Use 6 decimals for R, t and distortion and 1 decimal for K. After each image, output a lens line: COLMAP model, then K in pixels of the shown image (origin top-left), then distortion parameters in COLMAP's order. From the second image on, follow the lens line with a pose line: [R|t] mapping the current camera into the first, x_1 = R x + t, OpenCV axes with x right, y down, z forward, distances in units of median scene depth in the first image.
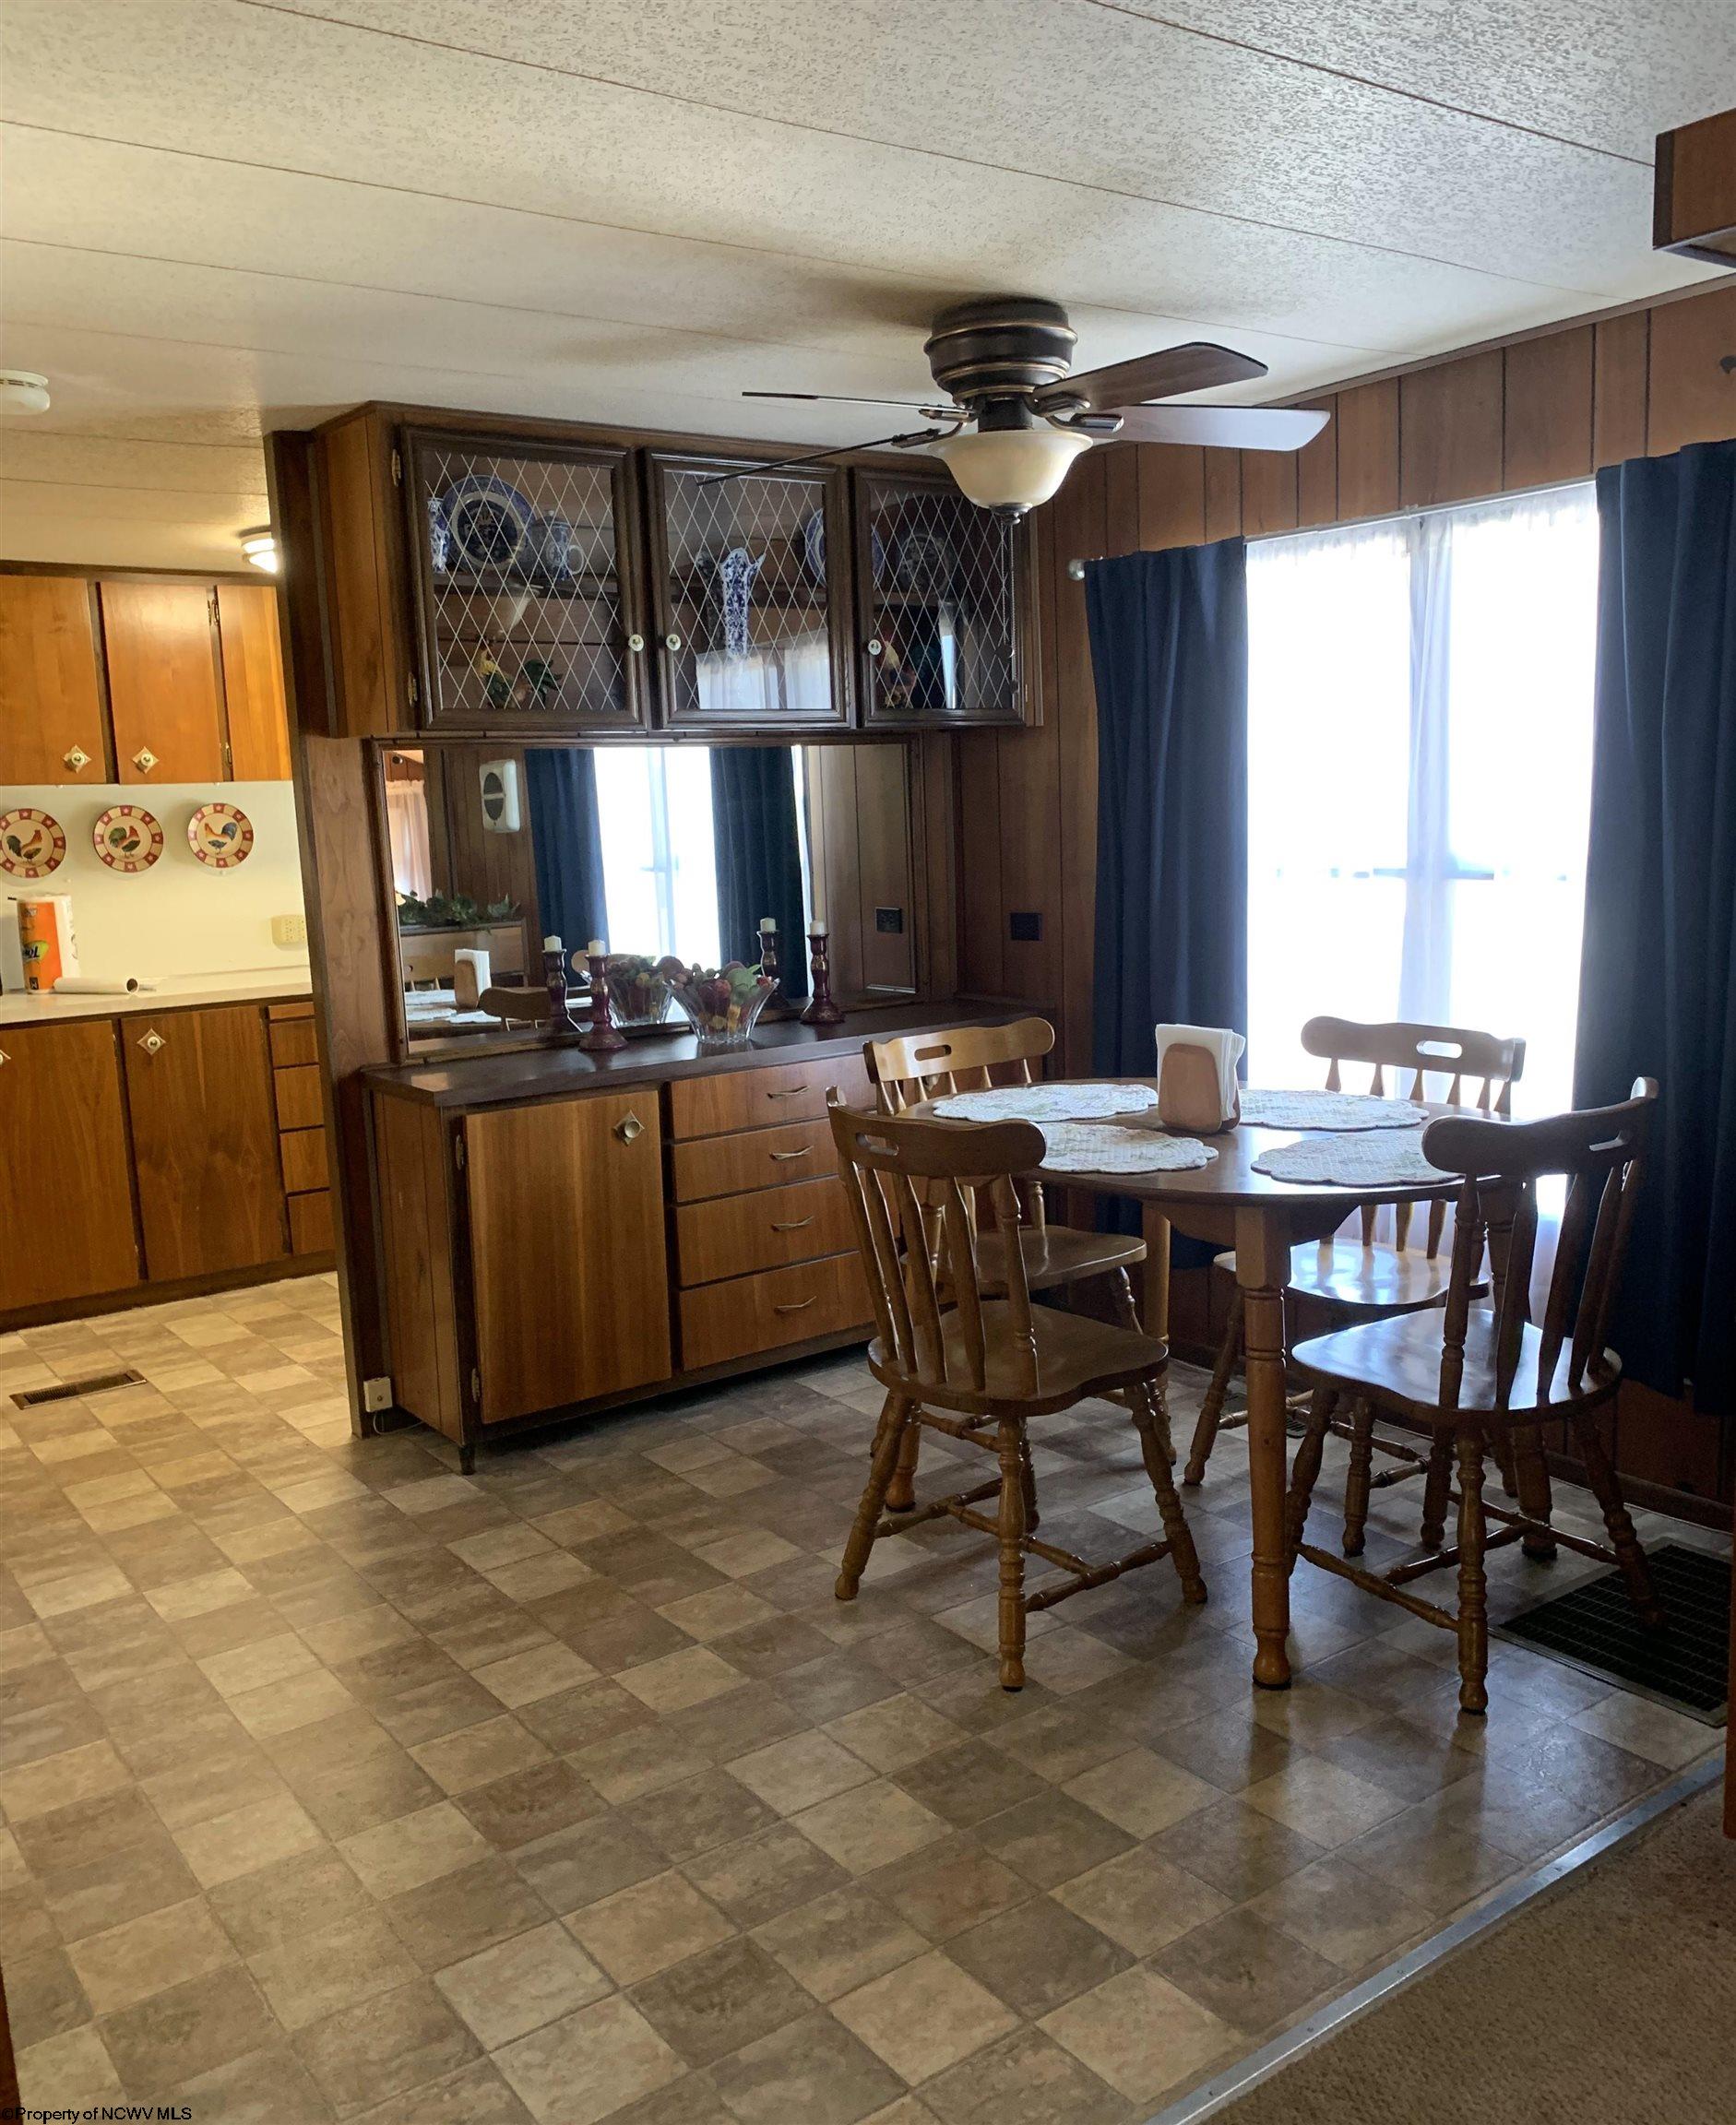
lens RADIAL K [[1744.3, 0, 869.2], [0, 1744.3, 1148.4], [0, 0, 1]] dist [0.162142, -0.274026]
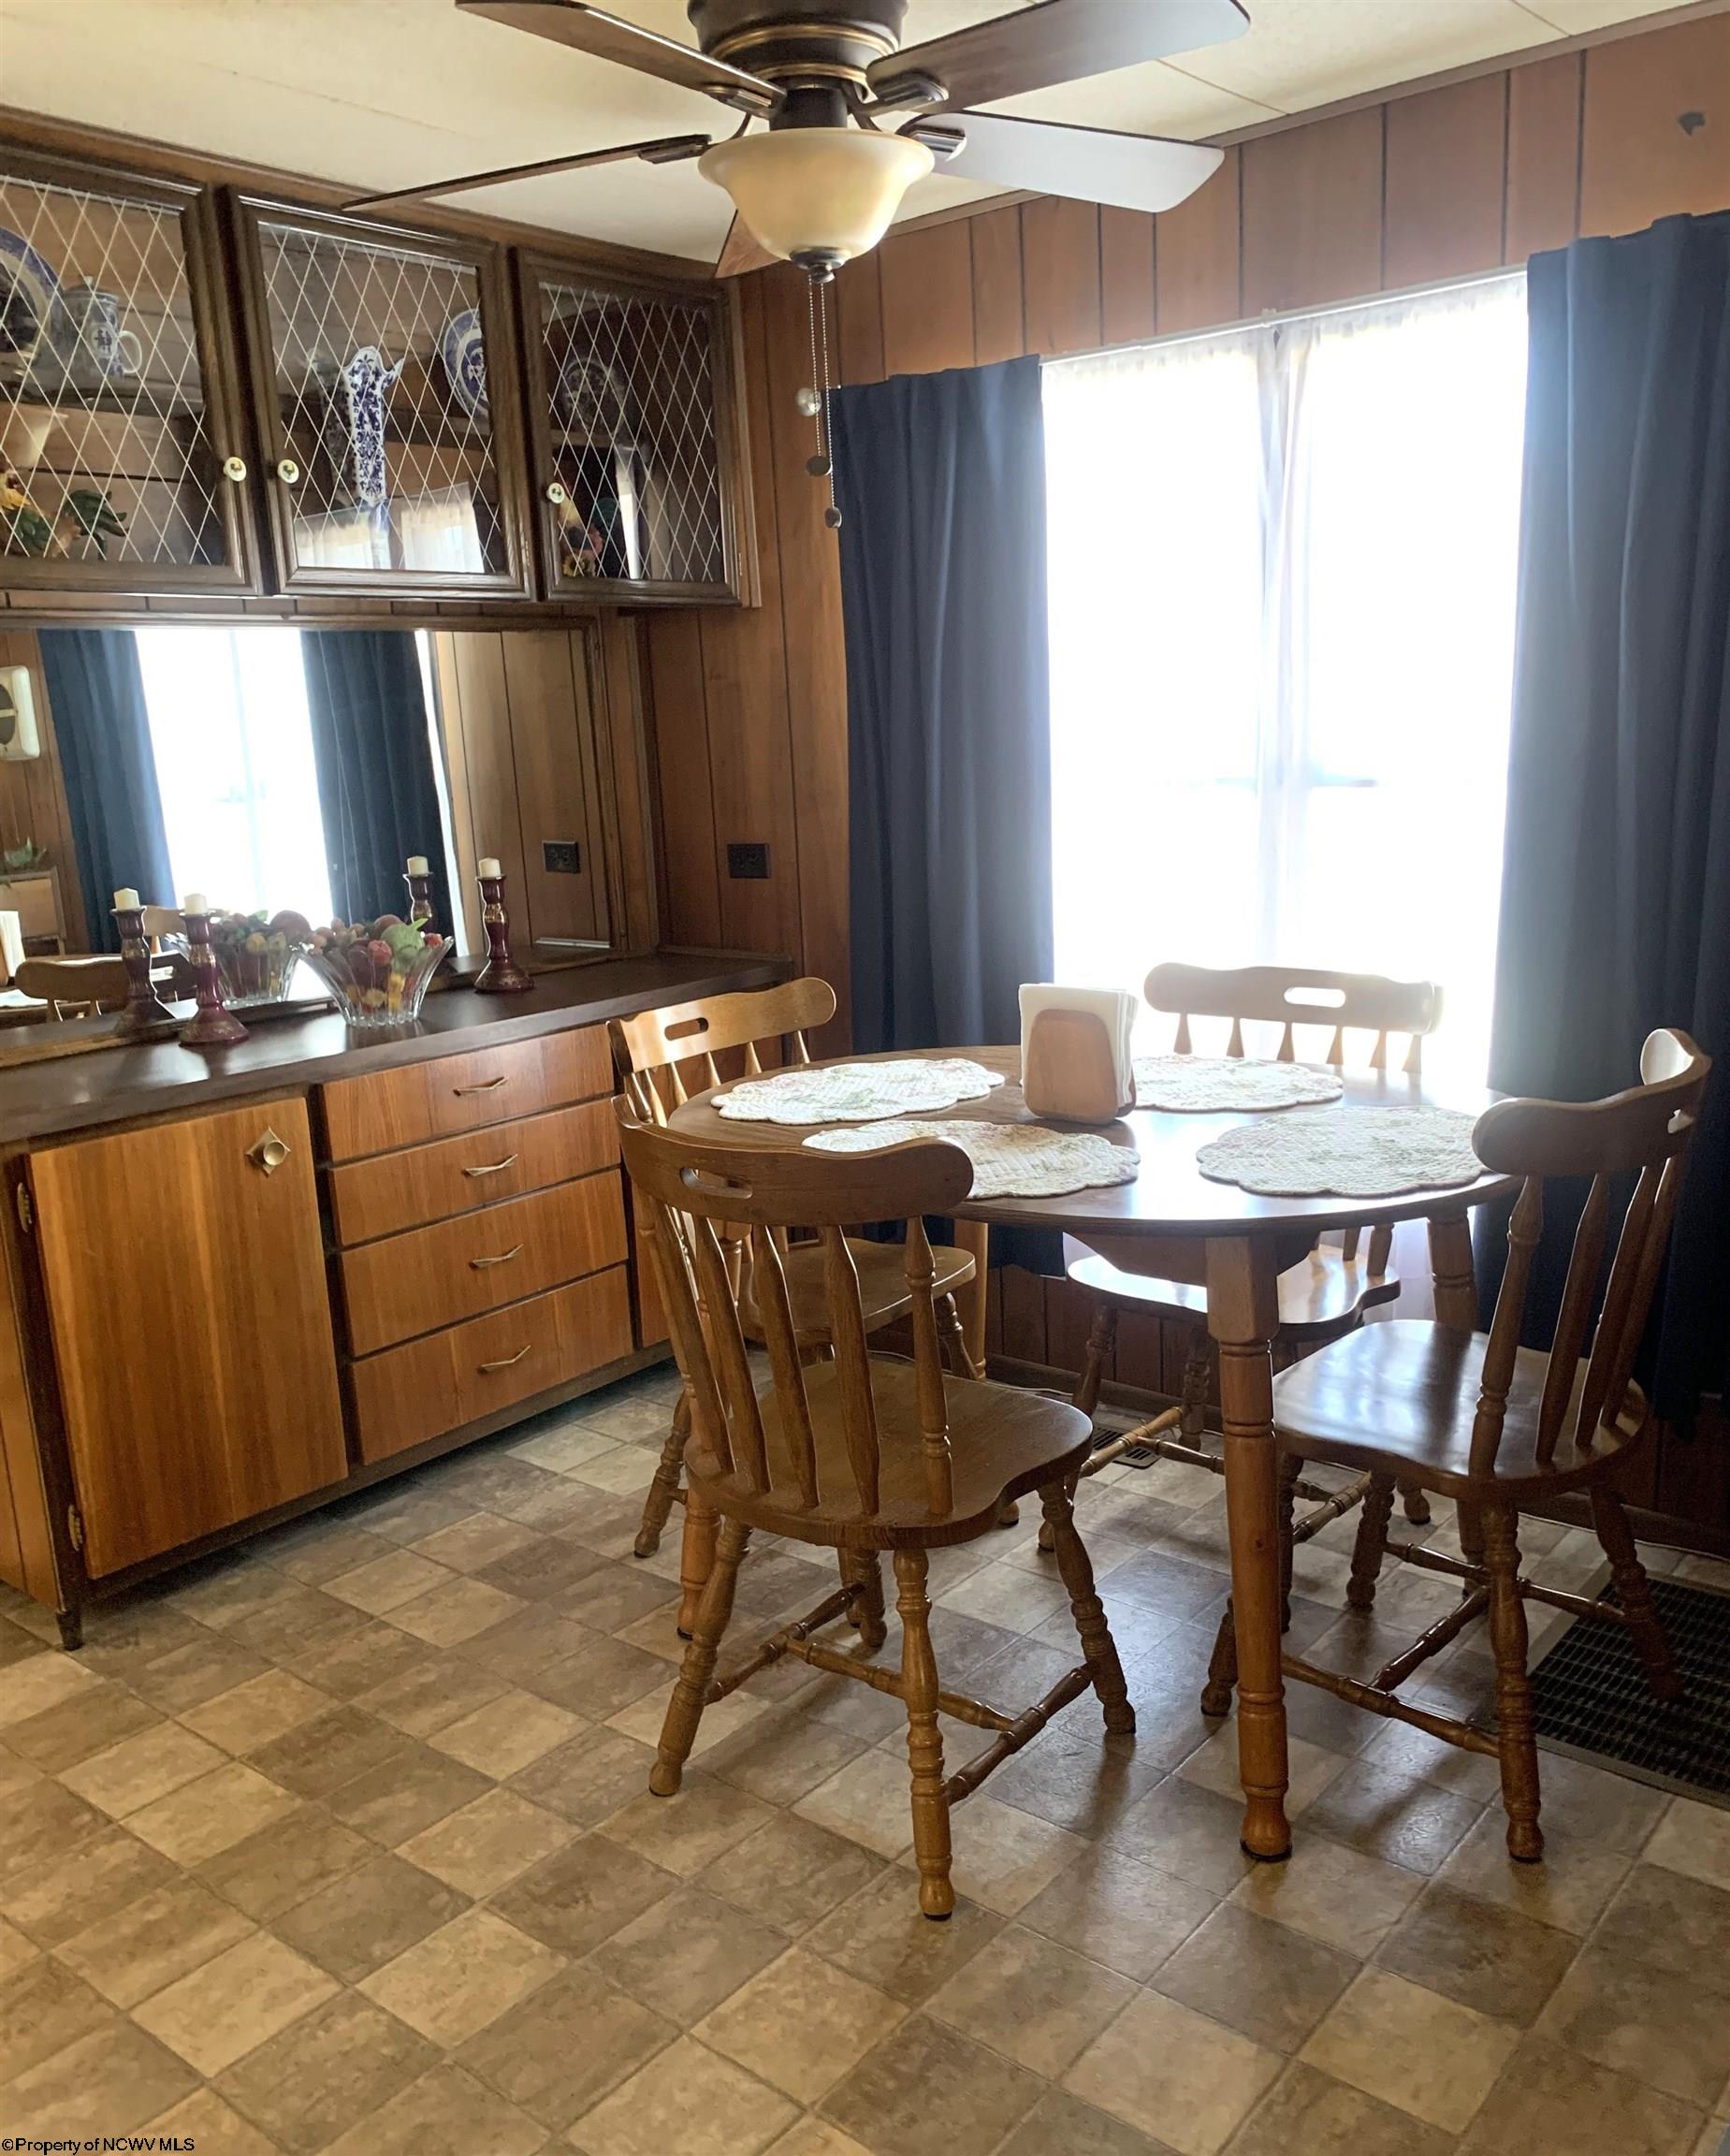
lens RADIAL K [[1753.7, 0, 864.1], [0, 1753.7, 1173.4], [0, 0, 1]] dist [0.032192, -0.004312]
pose [[0.968937, -0.070189, 0.237138, -0.075846], [0.058413, 0.996702, 0.056334, -0.030977], [-0.240310, -0.040732, 0.969841, 0.243601]]
